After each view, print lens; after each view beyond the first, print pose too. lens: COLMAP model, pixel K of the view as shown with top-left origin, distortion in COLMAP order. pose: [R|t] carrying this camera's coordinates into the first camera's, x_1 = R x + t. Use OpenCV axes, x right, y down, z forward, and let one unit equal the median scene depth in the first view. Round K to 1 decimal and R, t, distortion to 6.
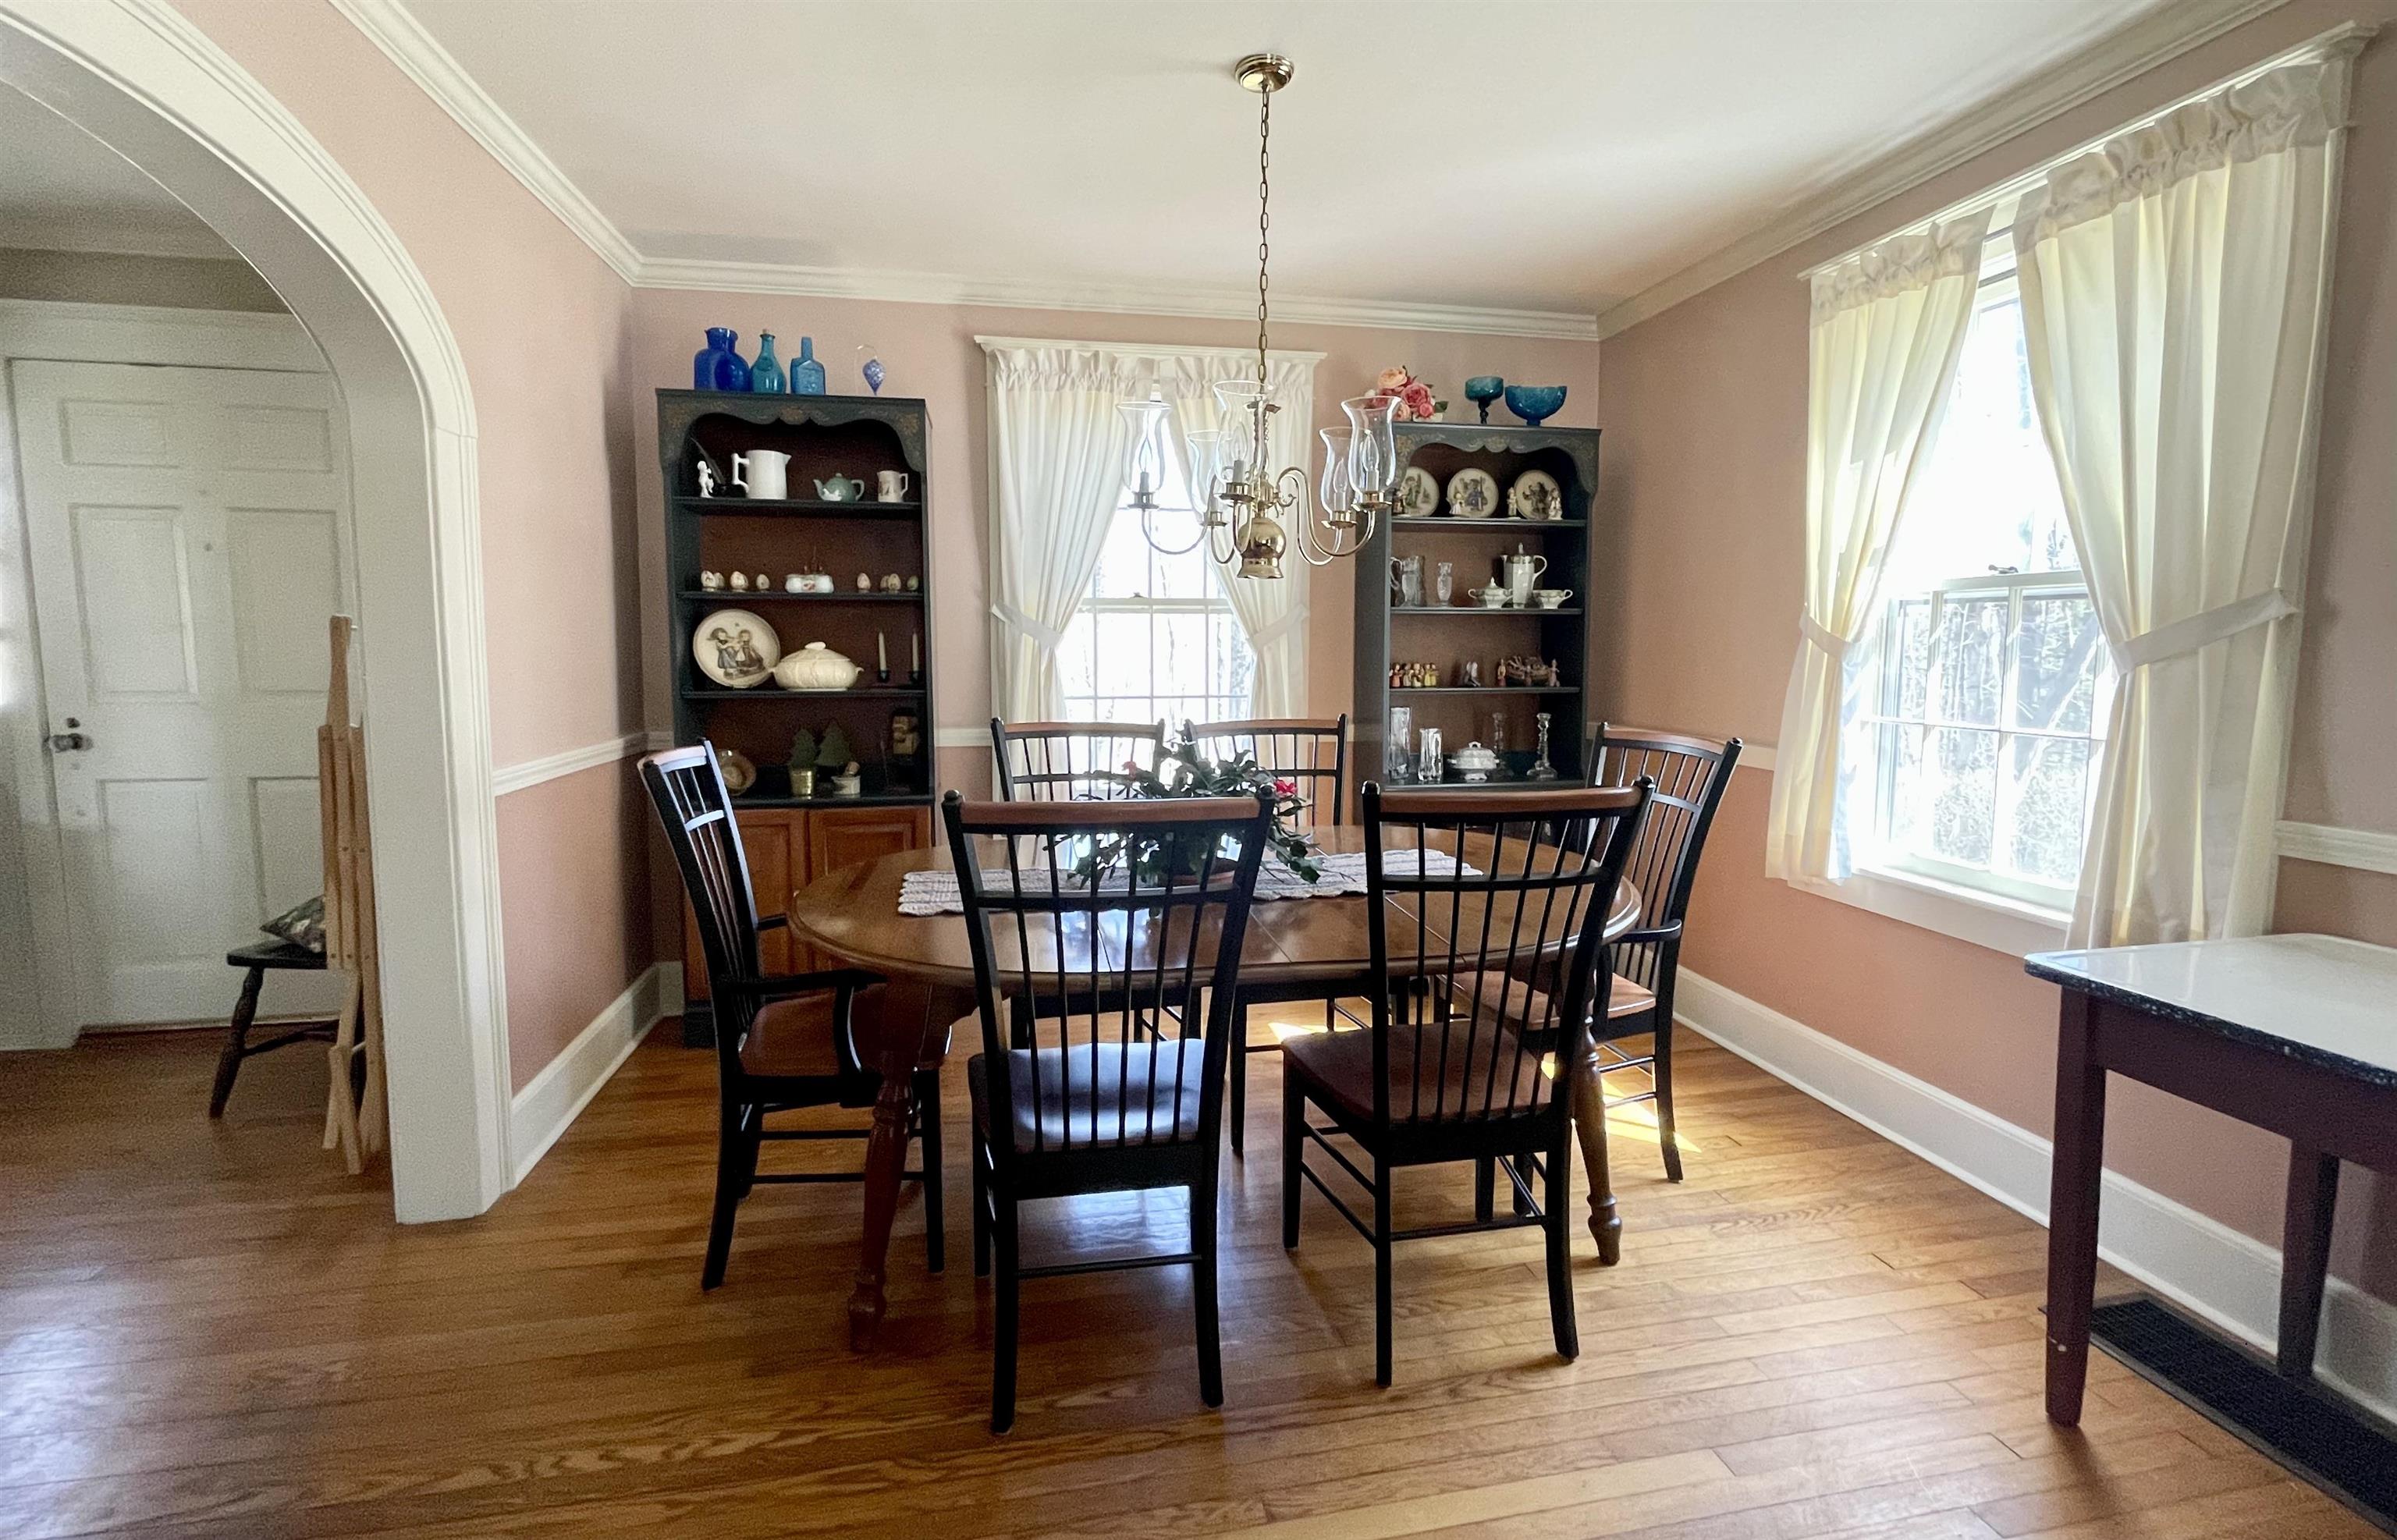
lens RADIAL K [[1063.8, 0, 1198.9], [0, 1063.8, 724.6], [0, 0, 1]] dist [-0.000893, -0.000129]
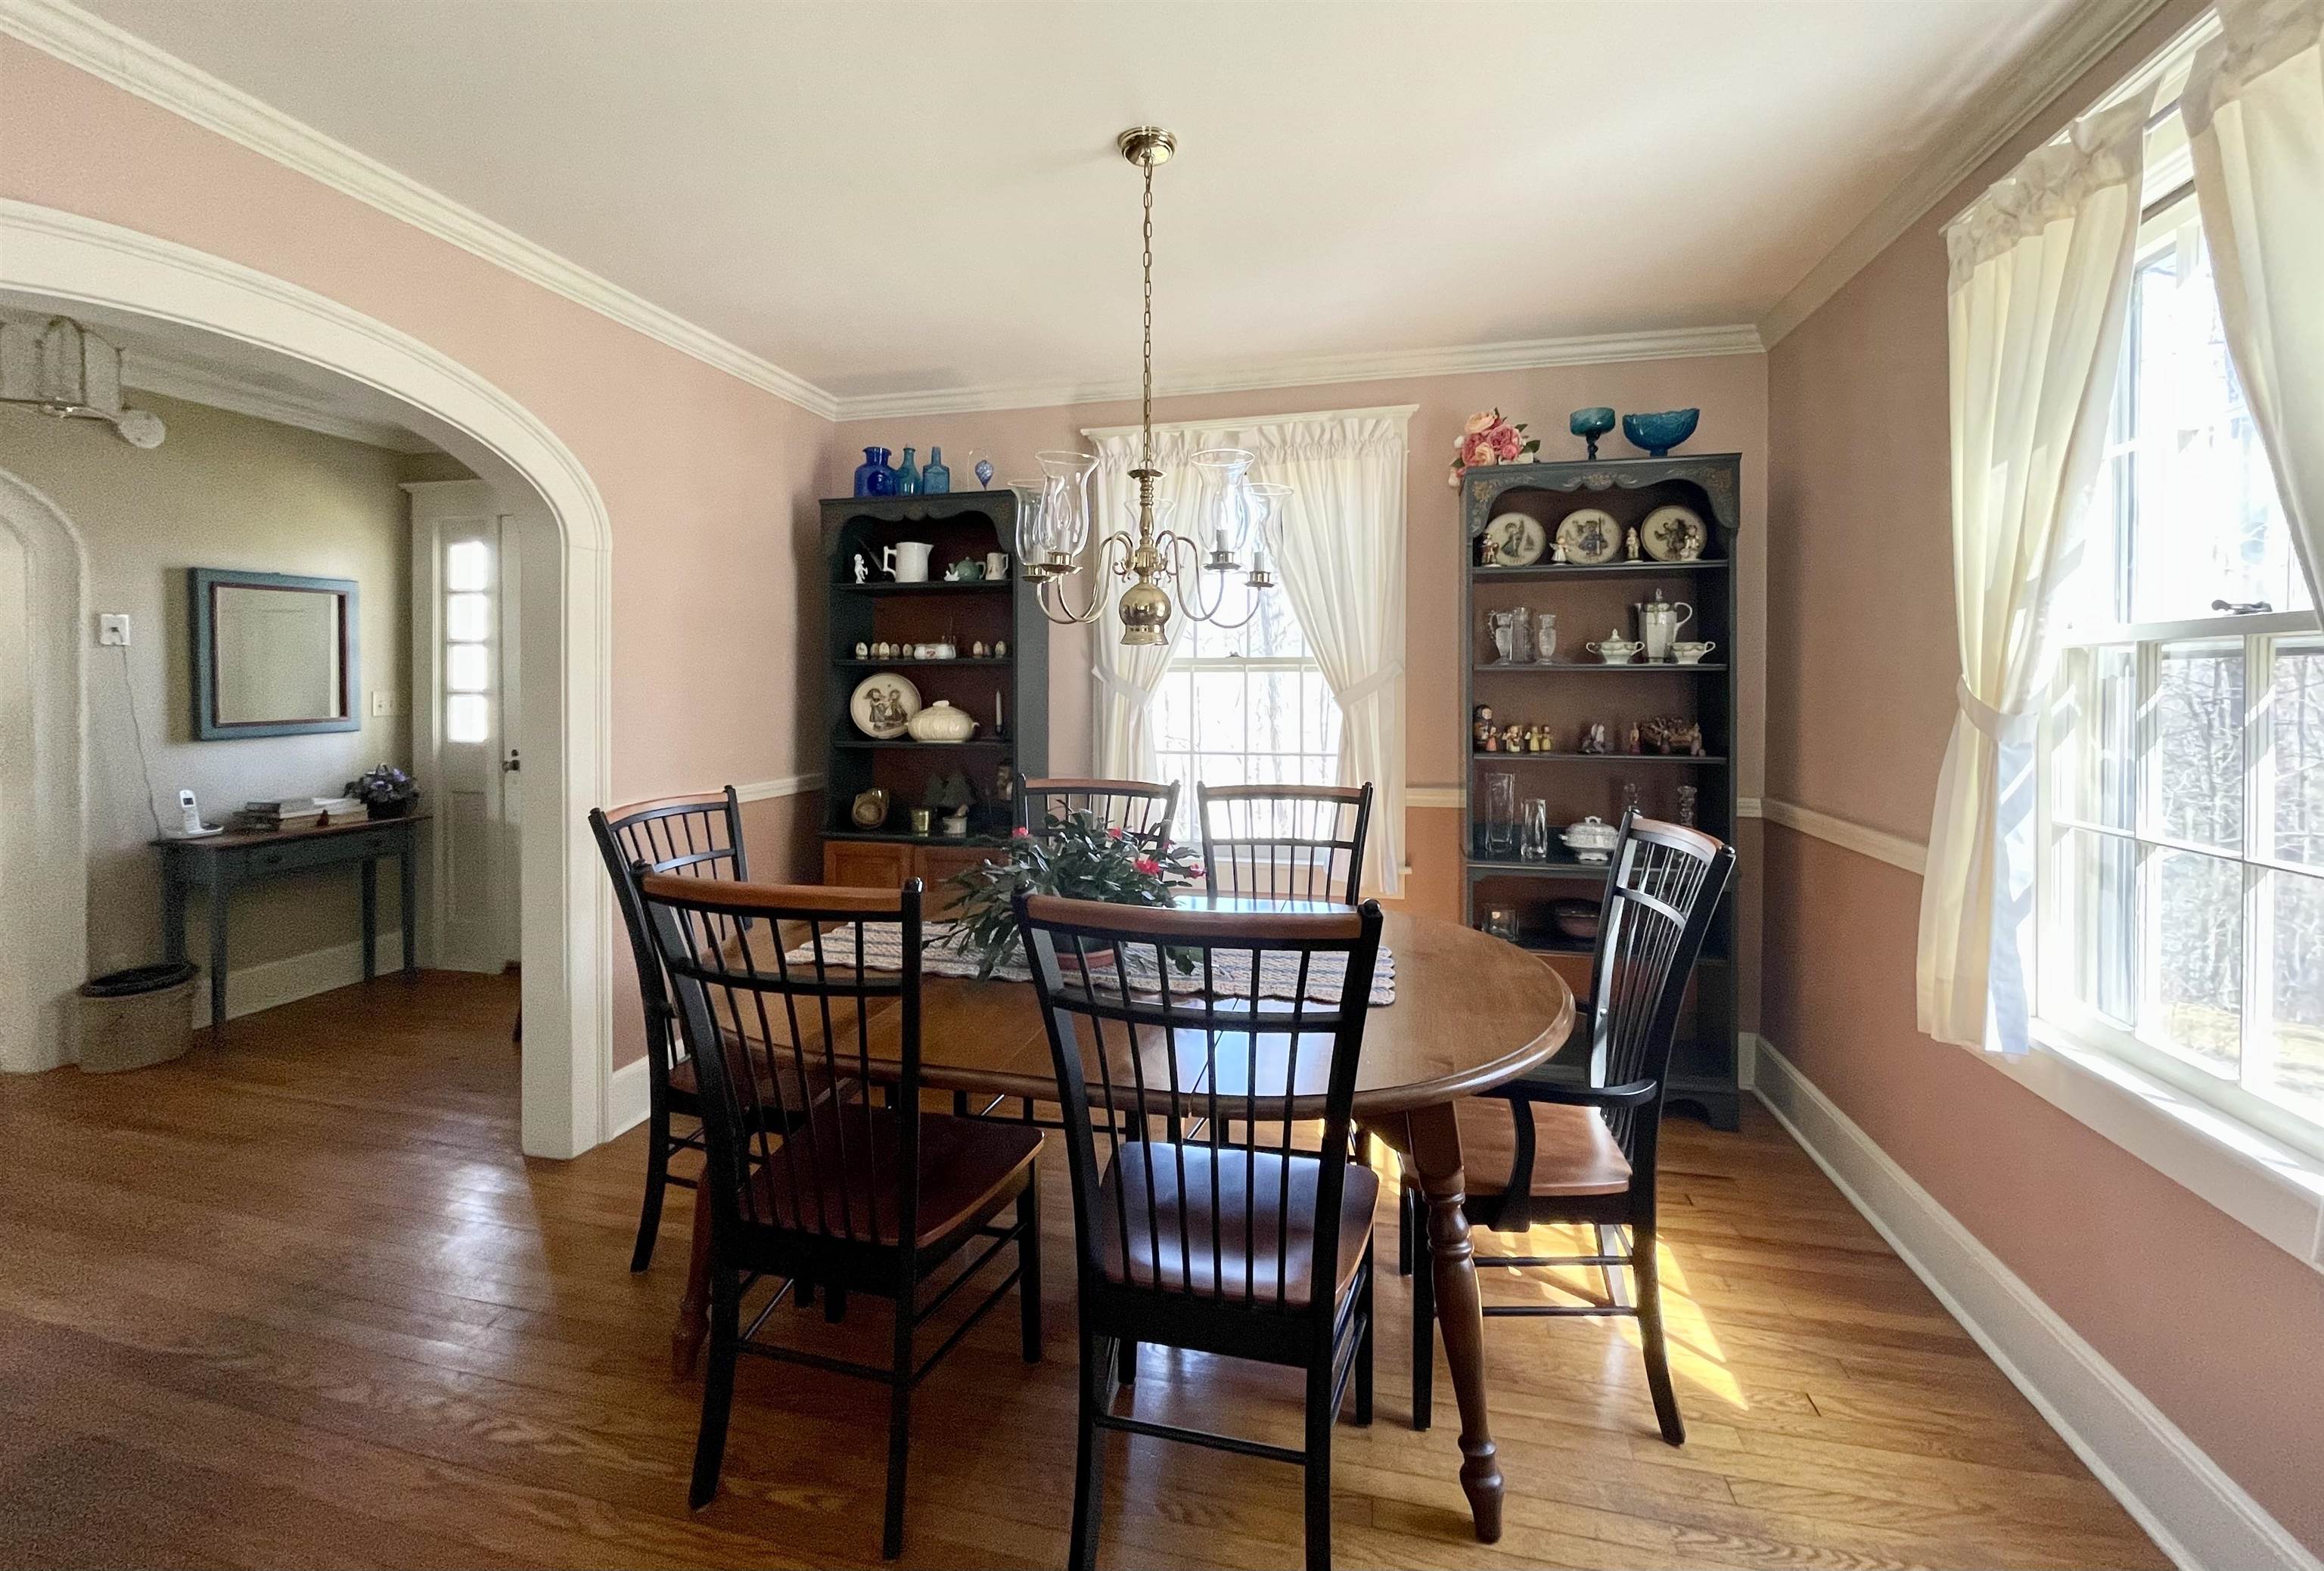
lens RADIAL K [[933.4, 0, 1161.8], [0, 933.4, 685.4], [0, 0, 1]] dist [0.001006, -0.006037]
pose [[0.910798, -0.001383, -0.412851, 0.287086], [-0.030729, 0.996993, -0.071132, -0.028557], [0.411708, 0.077474, 0.908017, 0.165684]]
